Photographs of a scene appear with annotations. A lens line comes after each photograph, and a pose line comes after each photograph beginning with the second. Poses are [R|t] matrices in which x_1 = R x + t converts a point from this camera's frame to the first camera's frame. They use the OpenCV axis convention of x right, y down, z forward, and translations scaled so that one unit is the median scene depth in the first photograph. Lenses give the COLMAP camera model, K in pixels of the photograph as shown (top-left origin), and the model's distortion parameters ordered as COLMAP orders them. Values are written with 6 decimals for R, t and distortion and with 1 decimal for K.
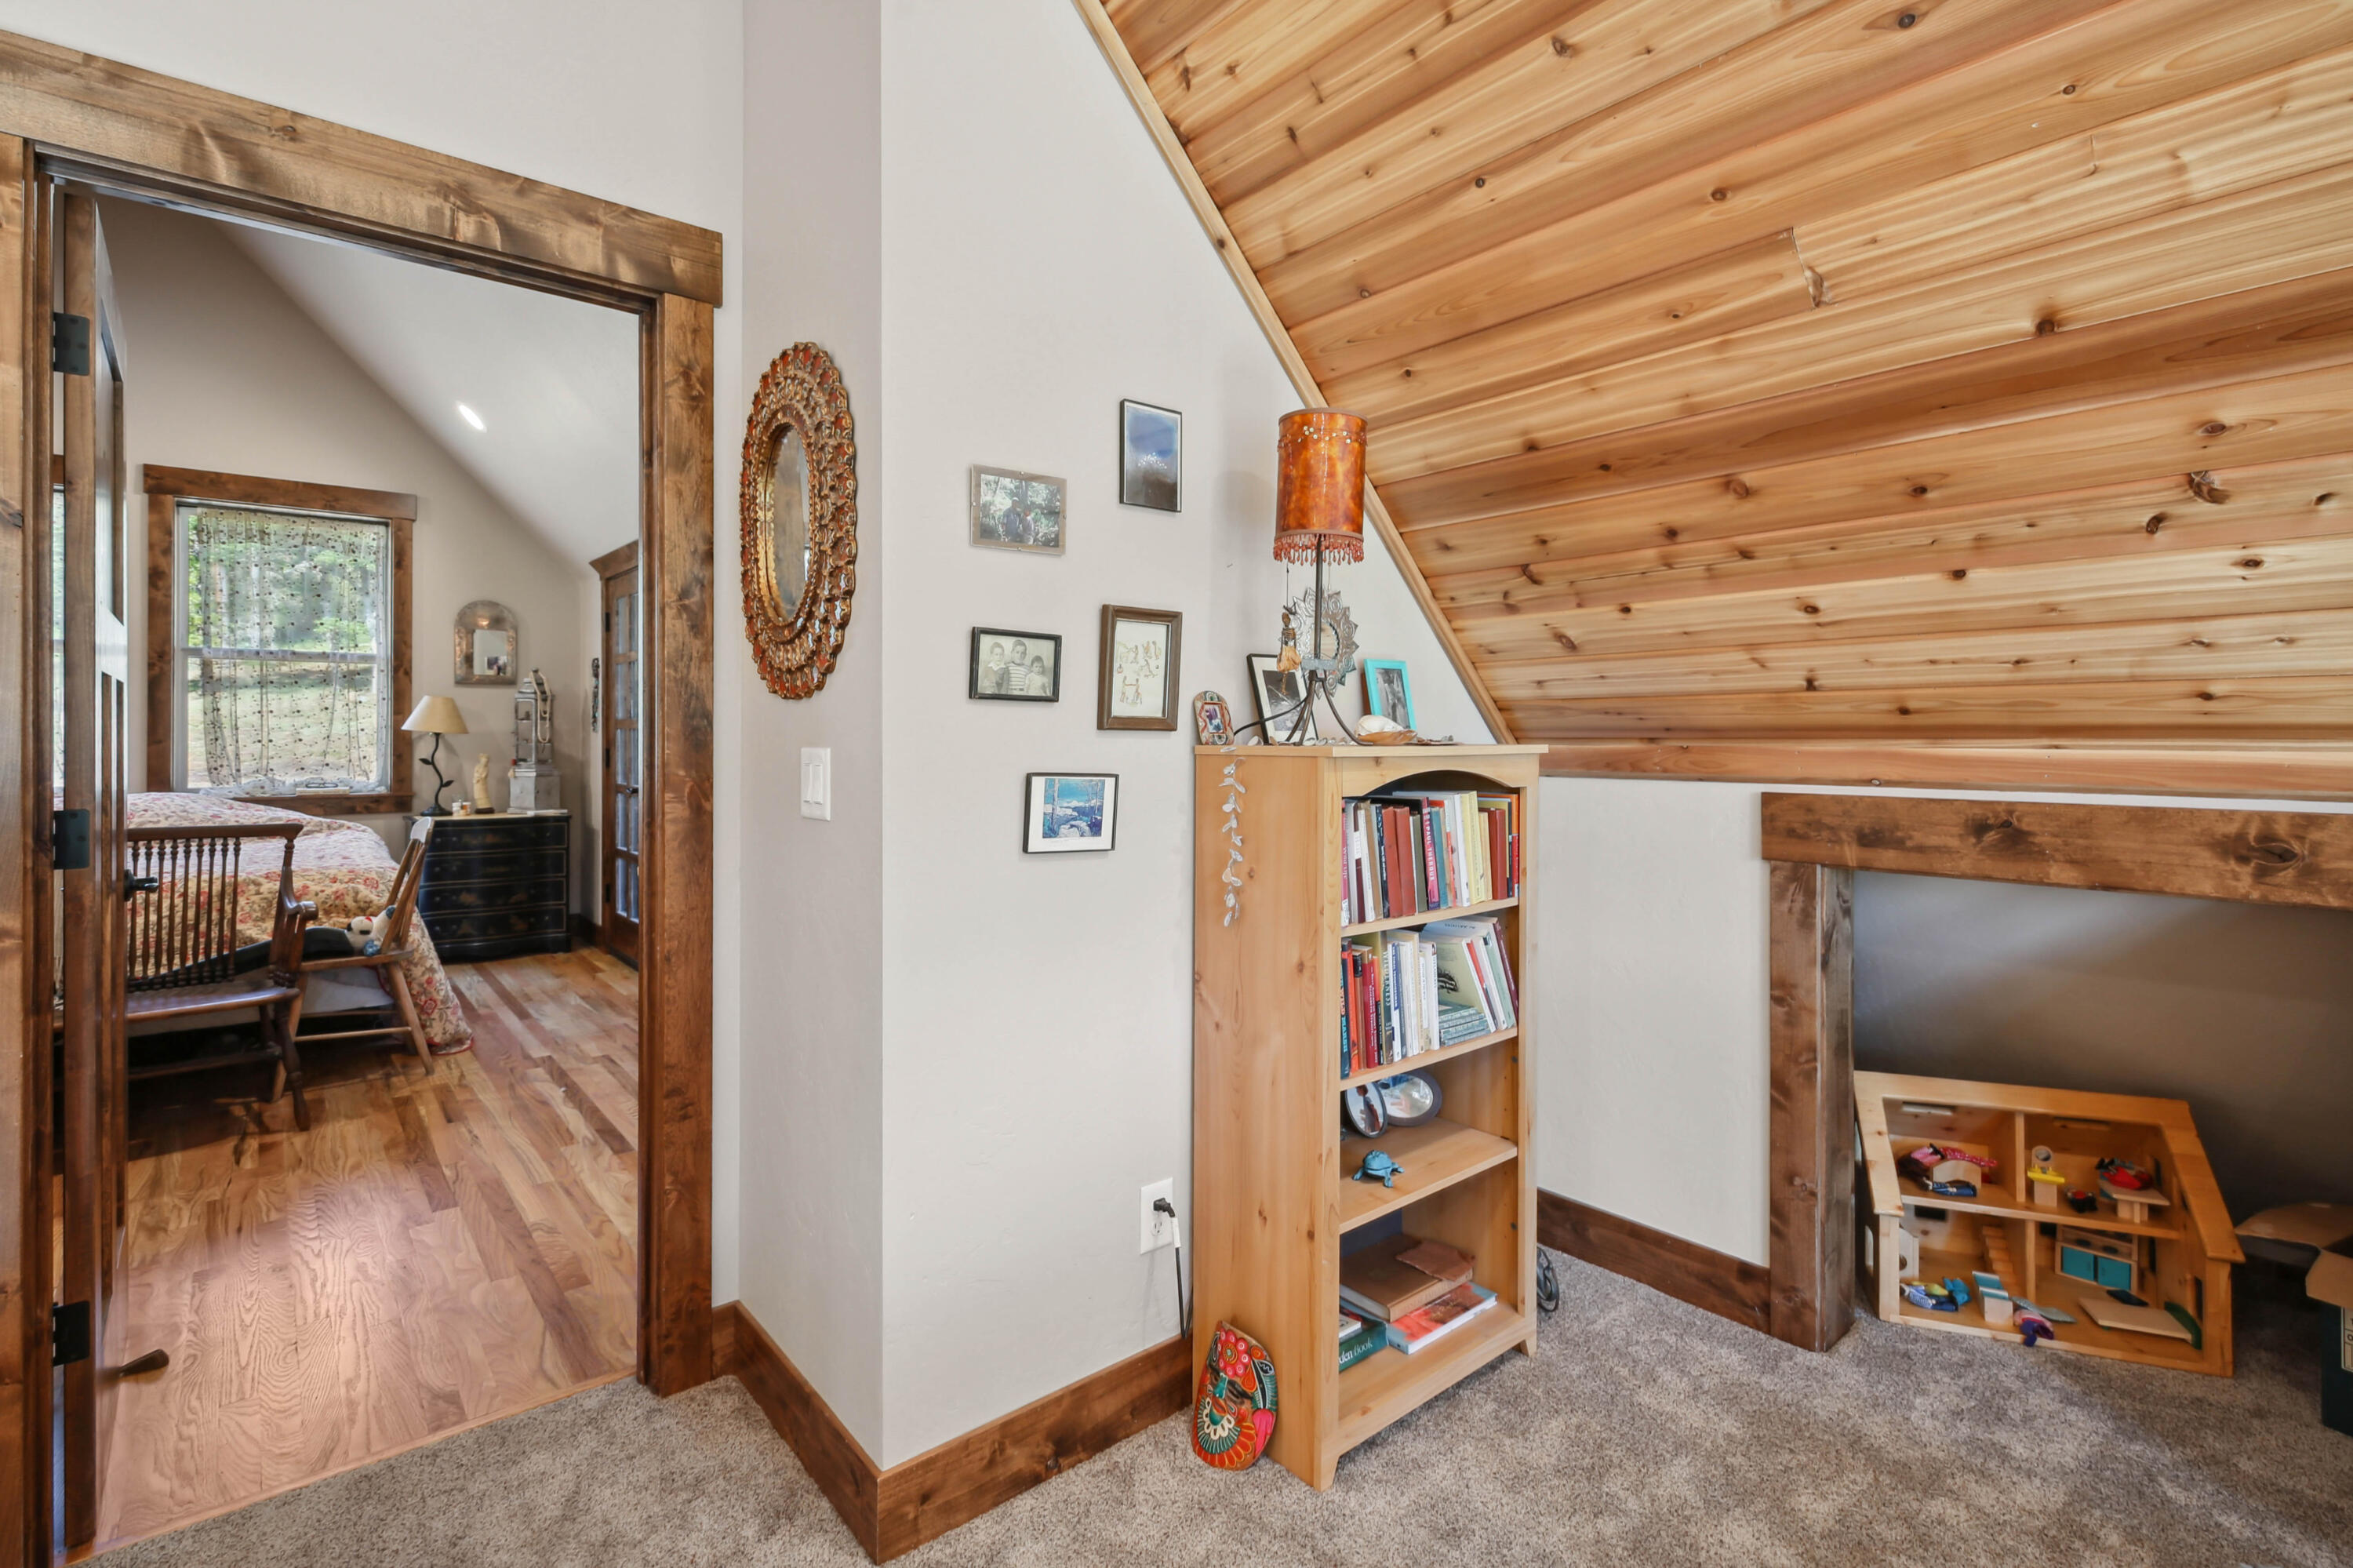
lens RADIAL K [[1070.6, 0, 1131.5], [0, 1070.6, 731.6], [0, 0, 1]] dist [-0.001316, -0.000047]
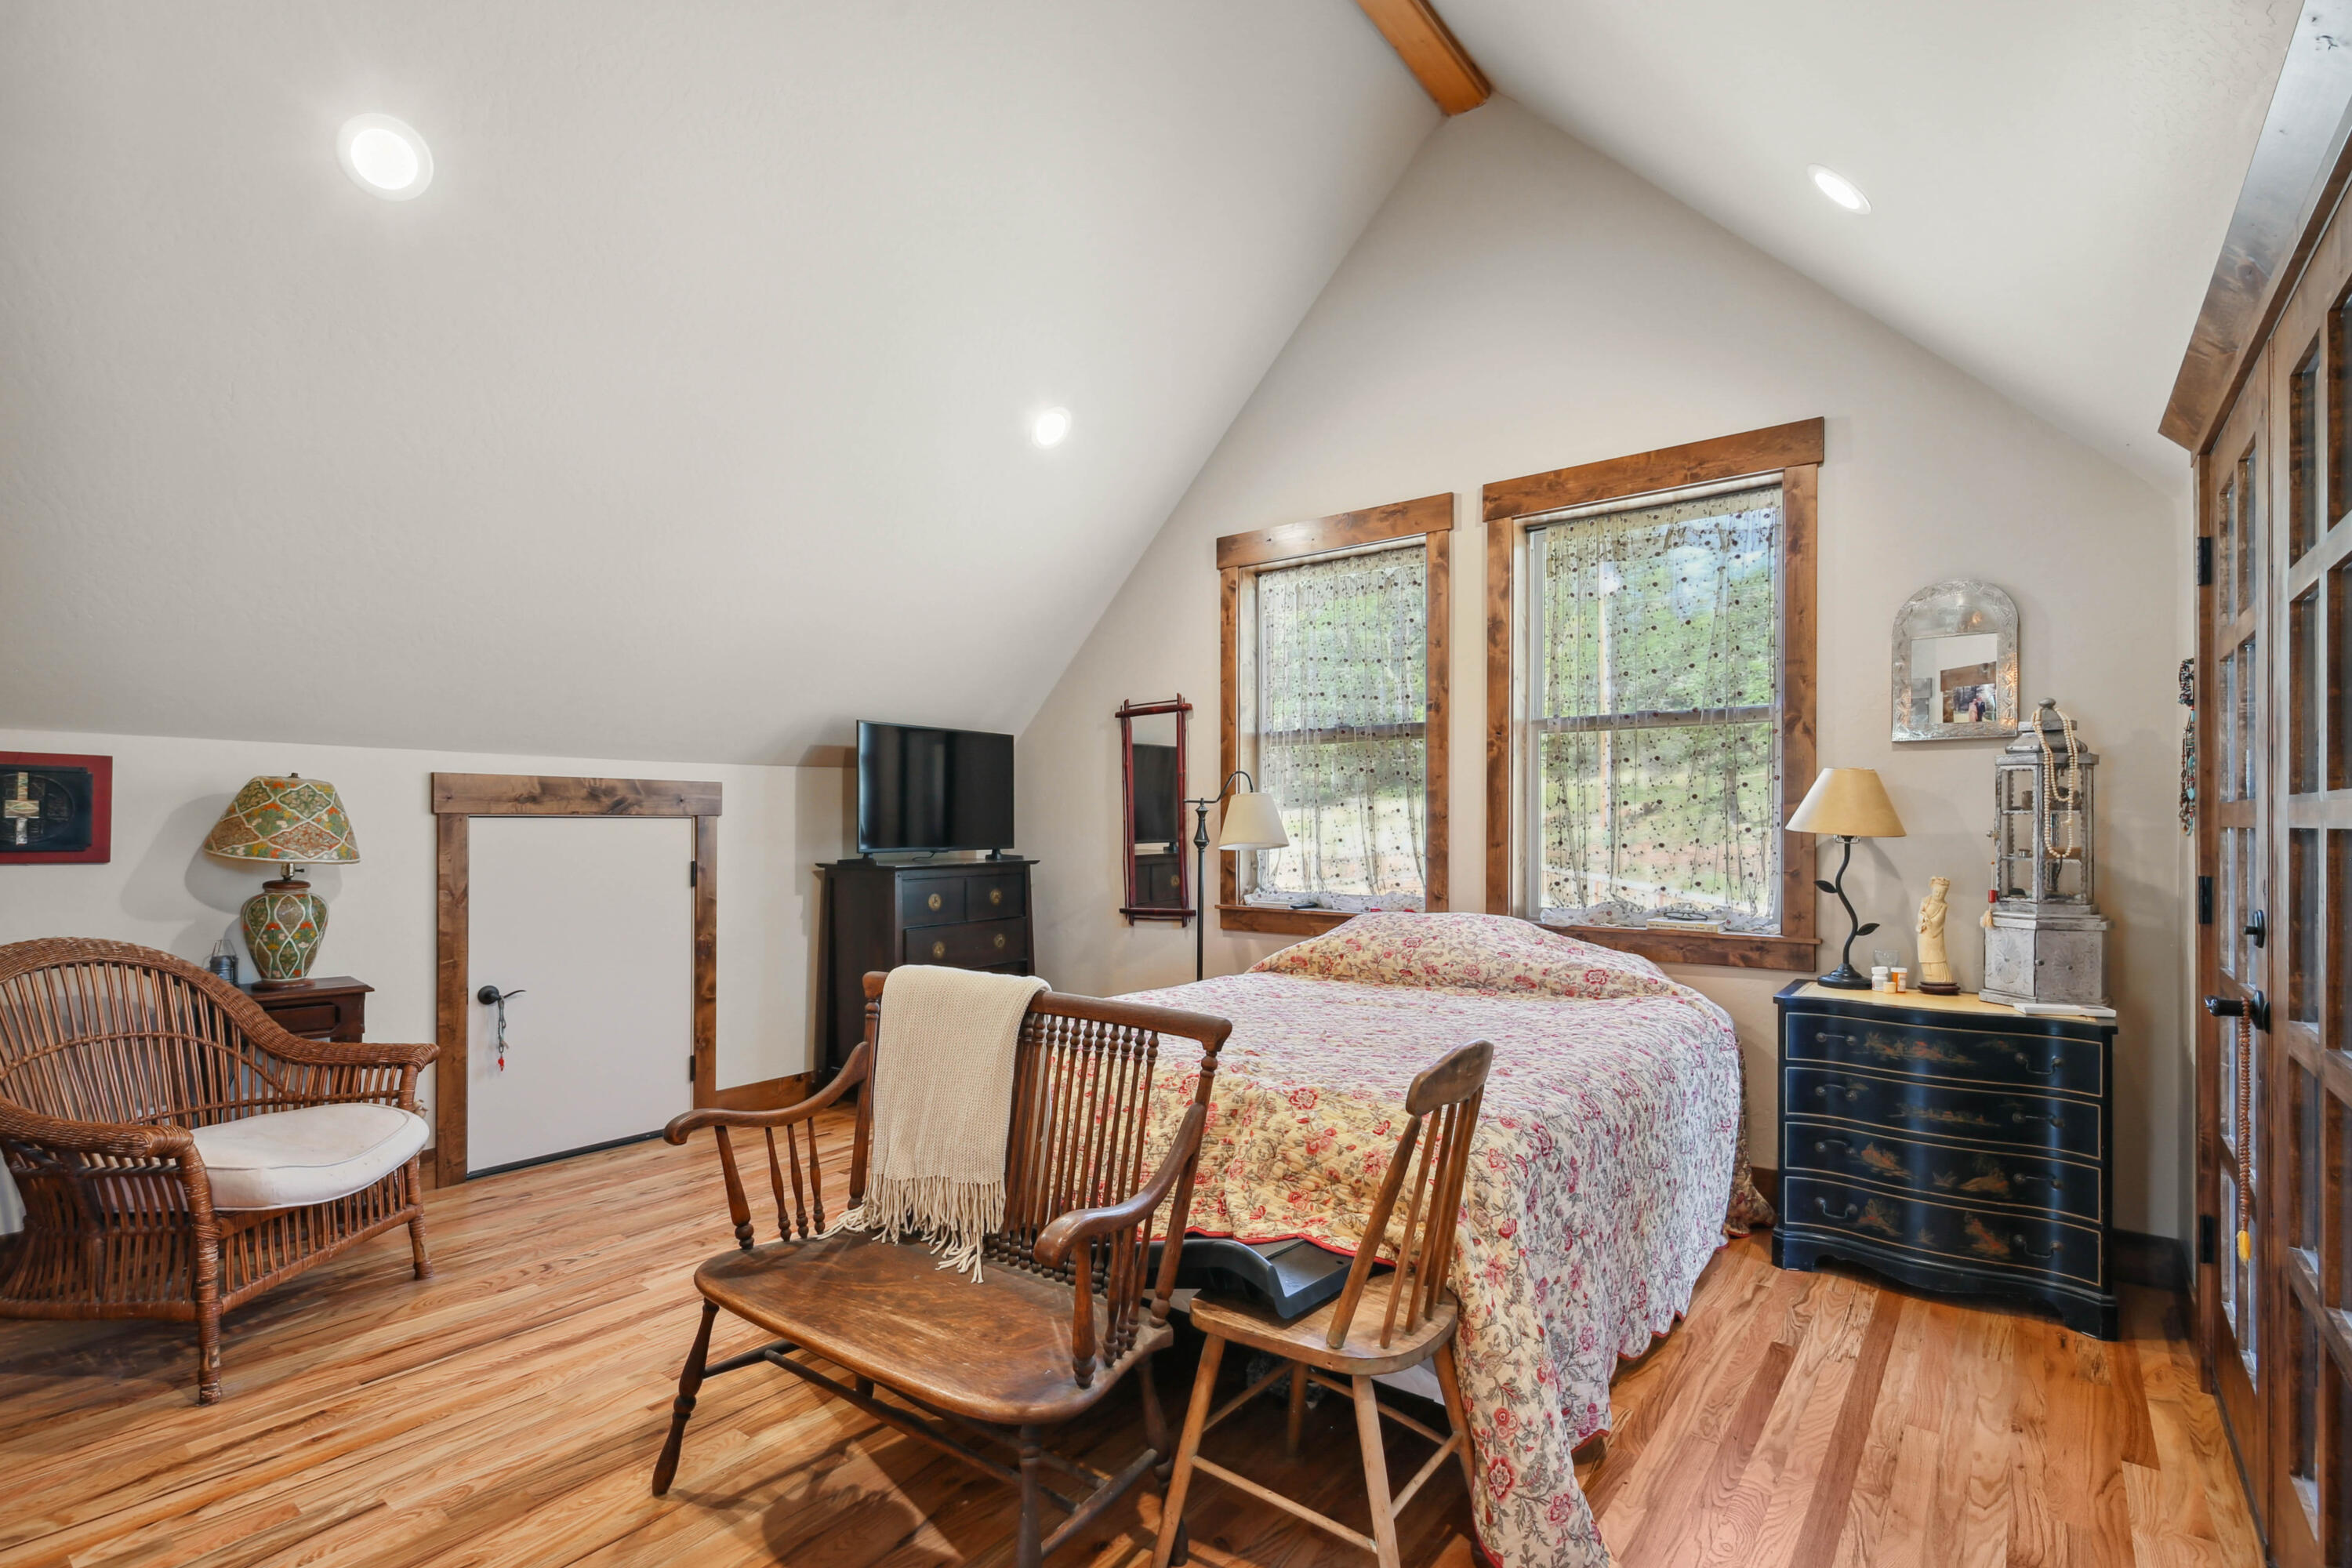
lens RADIAL K [[1109.3, 0, 1179.8], [0, 1109.3, 825.2], [0, 0, 1]] dist [0.012959, -0.005234]
pose [[0.235836, -0.002045, -0.971791, -0.174806], [-0.001818, 0.999995, -0.002546, -0.001876], [0.971791, 0.002367, 0.235831, 0.532160]]
